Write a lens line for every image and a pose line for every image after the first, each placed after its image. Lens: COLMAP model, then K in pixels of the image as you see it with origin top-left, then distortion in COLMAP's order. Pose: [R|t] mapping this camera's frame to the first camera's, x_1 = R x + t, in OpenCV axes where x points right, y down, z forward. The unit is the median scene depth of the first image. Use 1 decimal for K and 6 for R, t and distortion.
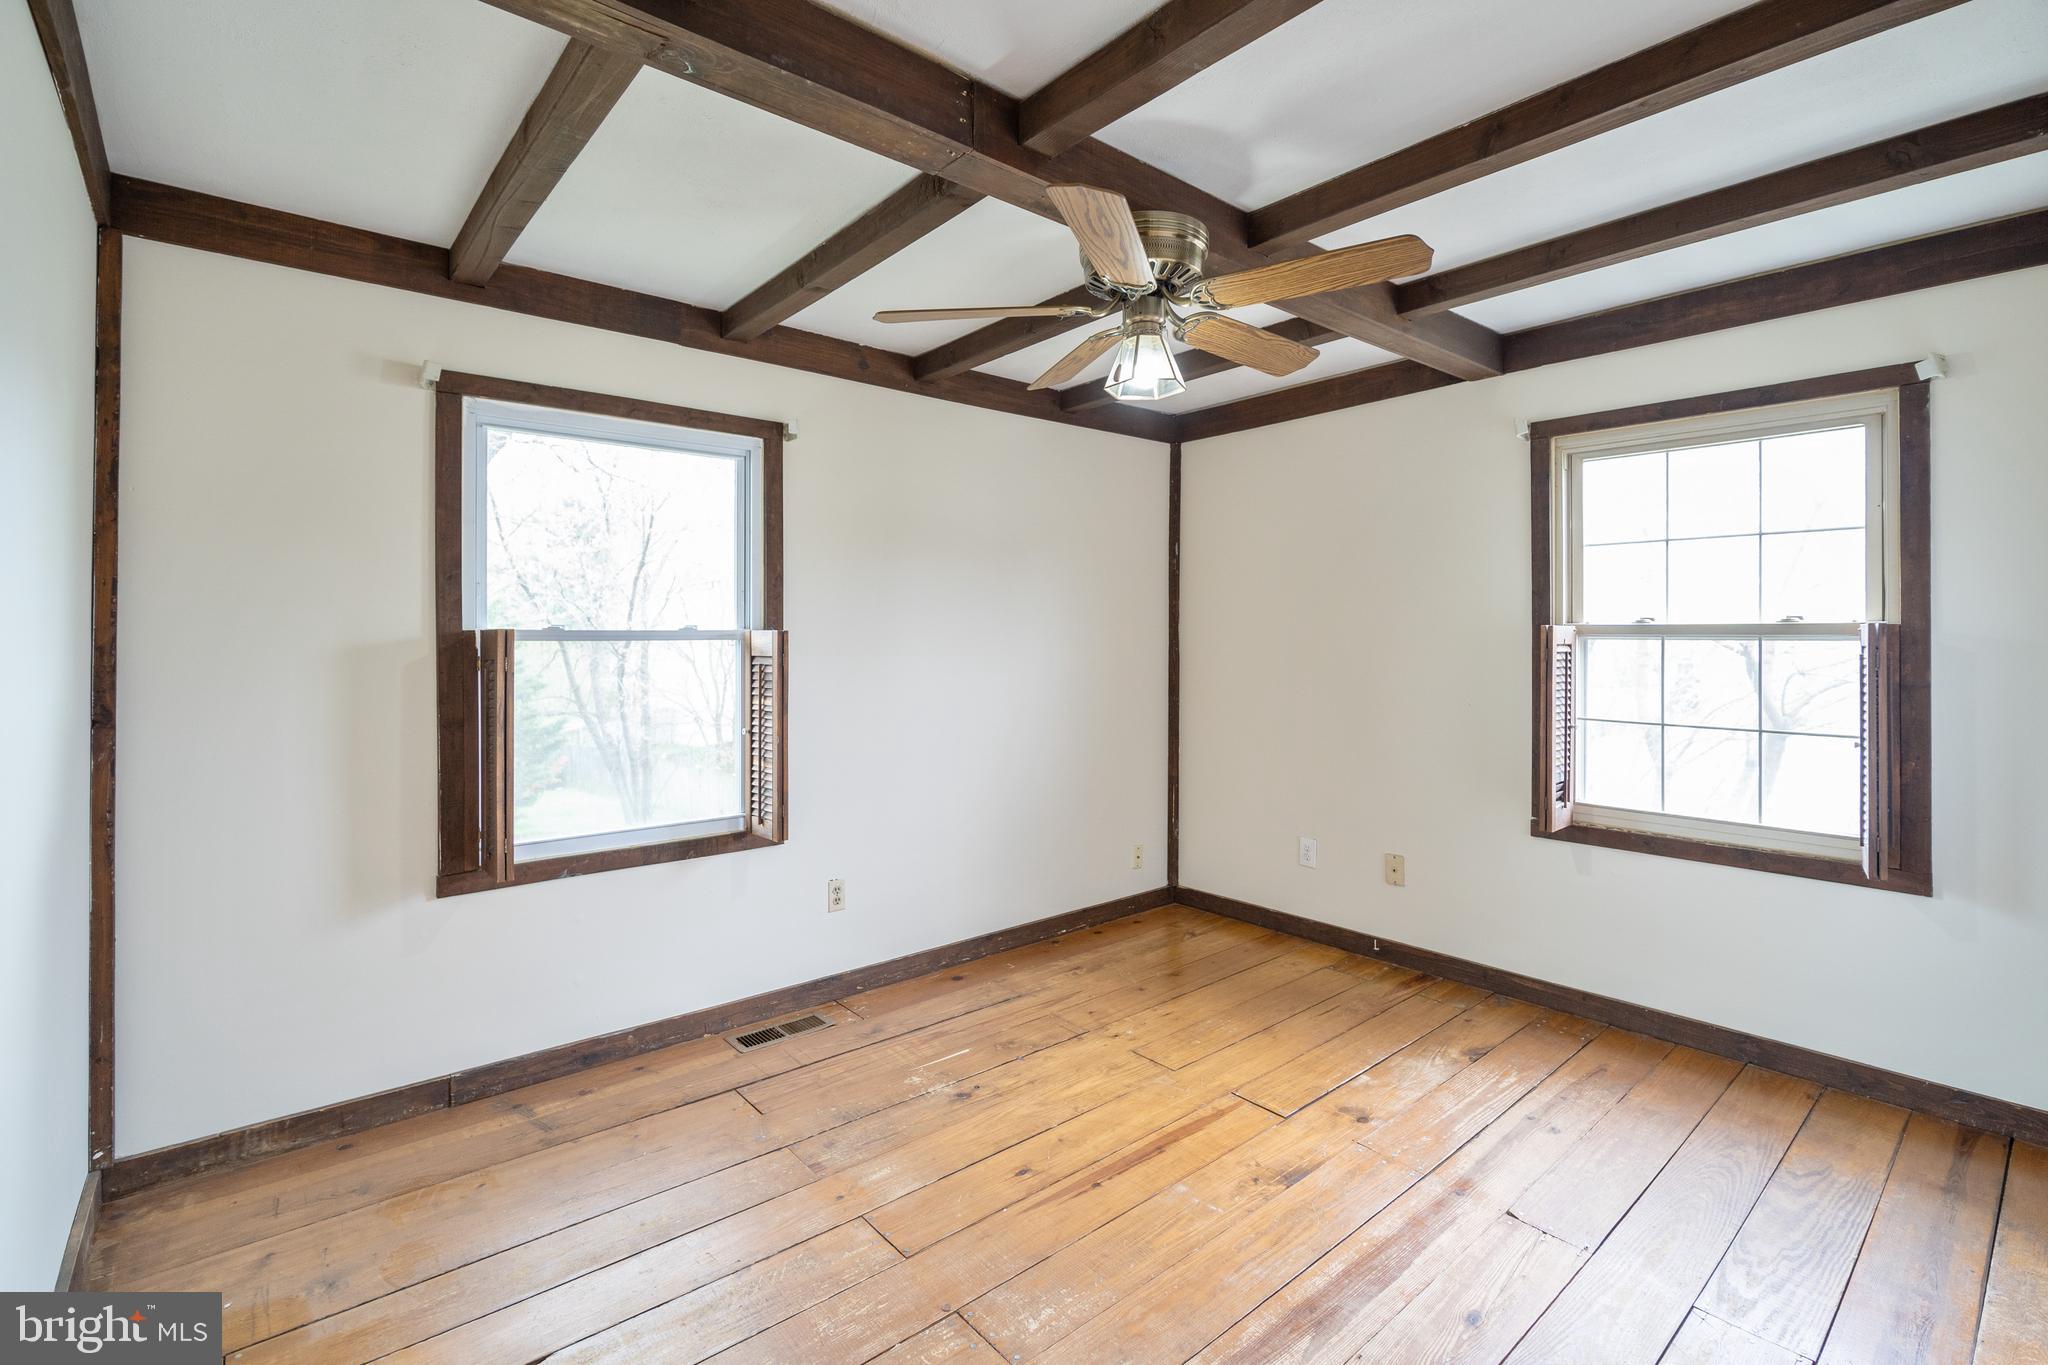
lens RADIAL K [[912.2, 0, 1025.6], [0, 912.2, 647.0], [0, 0, 1]] dist [-0.003495, -0.000274]
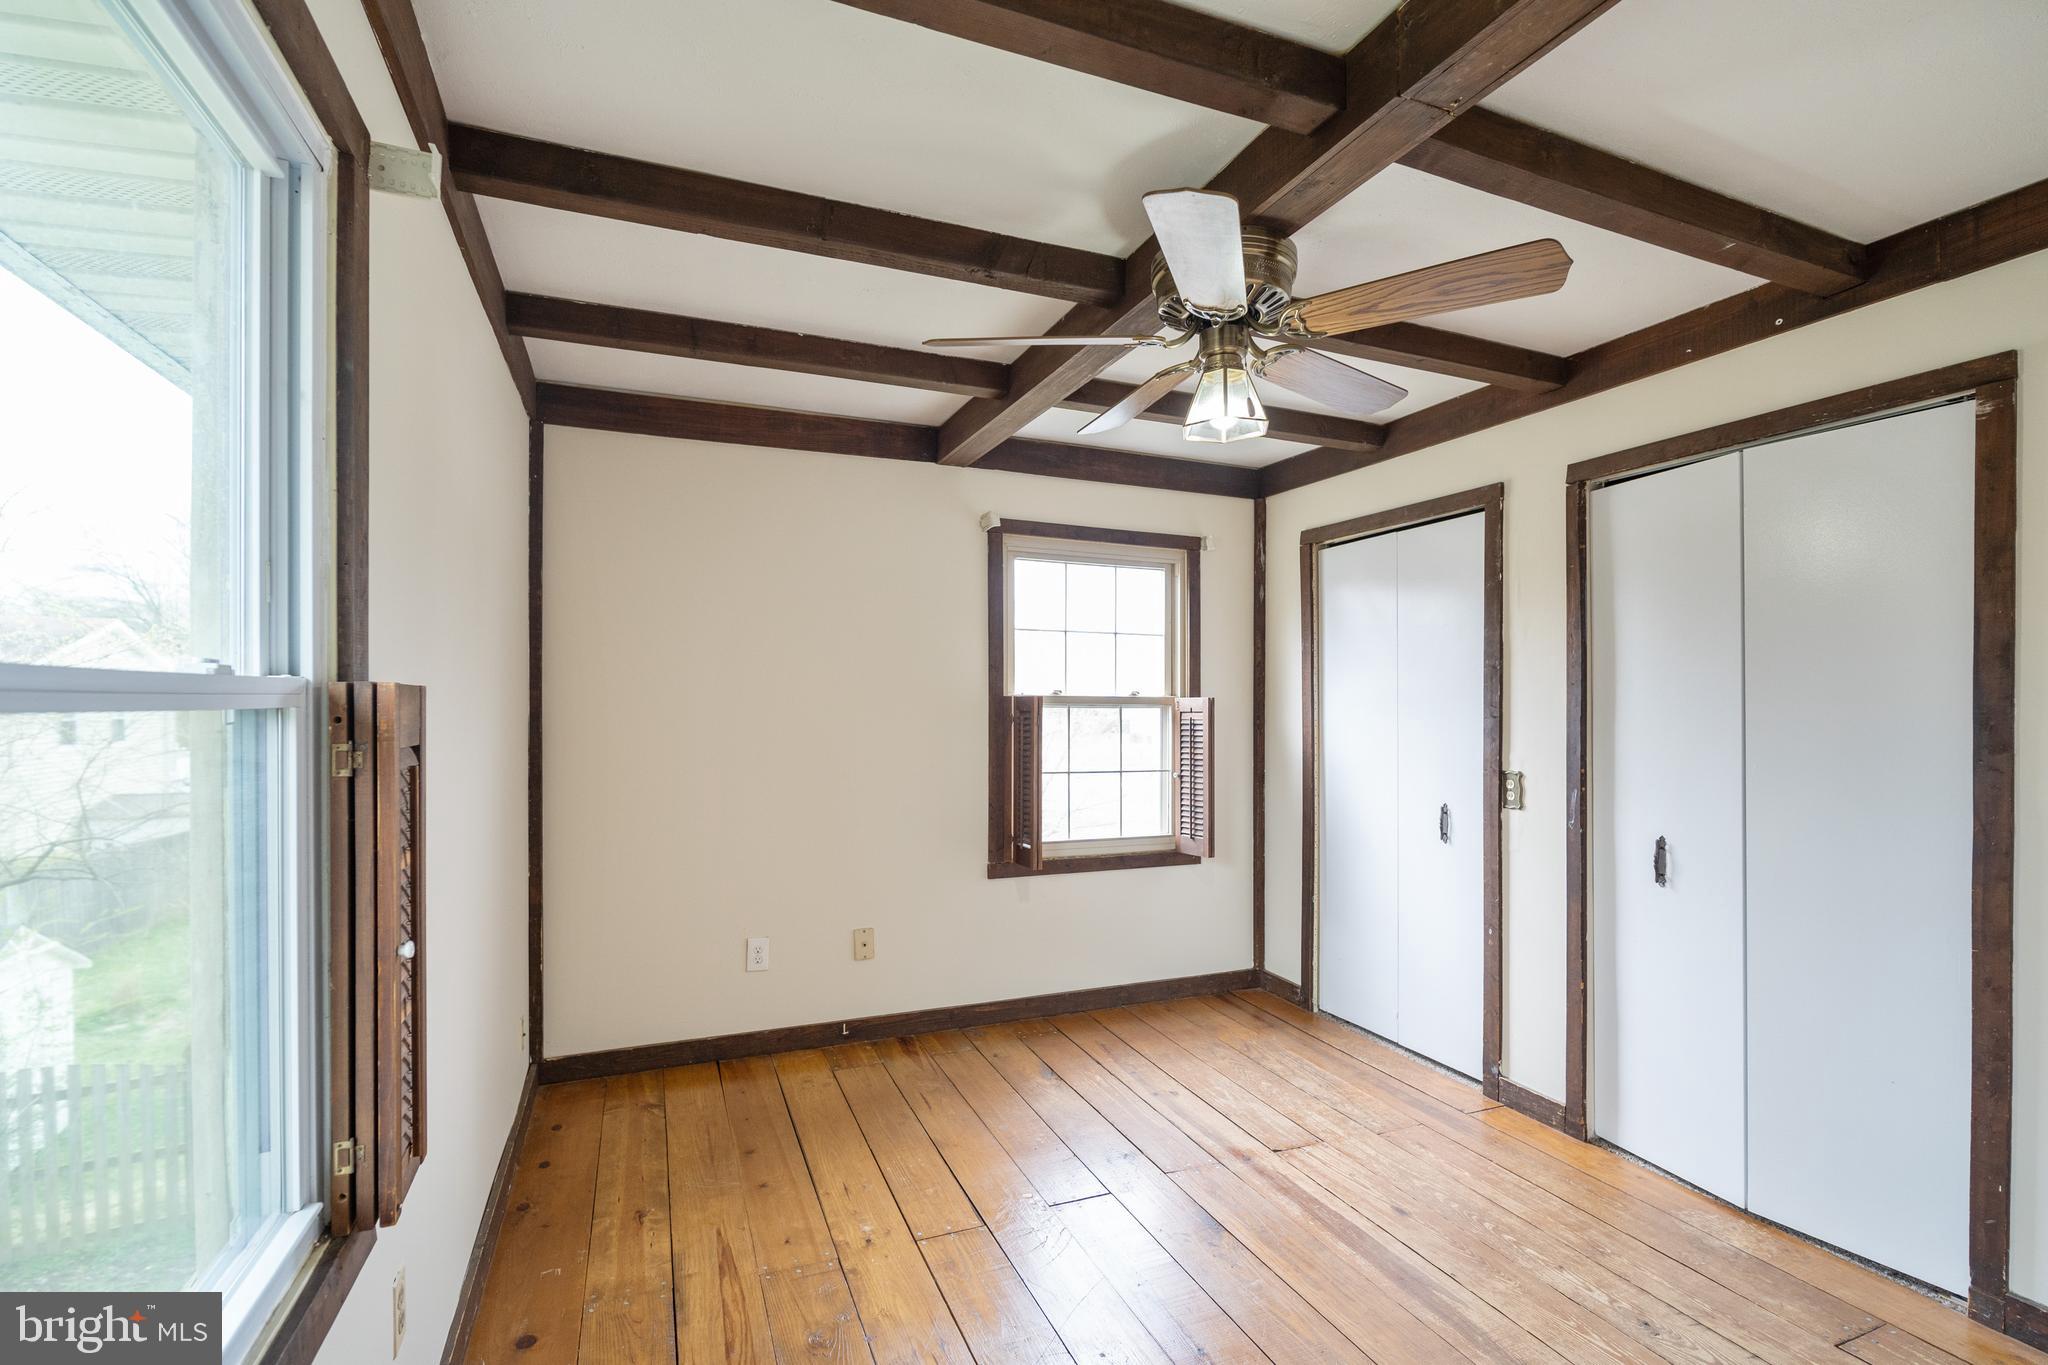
lens RADIAL K [[922.7, 0, 1023.0], [0, 922.7, 721.7], [0, 0, 1]] dist [-0.000572, 0.000040]
pose [[0.311036, -0.014854, 0.950282, -0.588360], [0.002625, 0.999887, 0.014771, -0.007725], [-0.950394, -0.002099, 0.311040, 0.667294]]
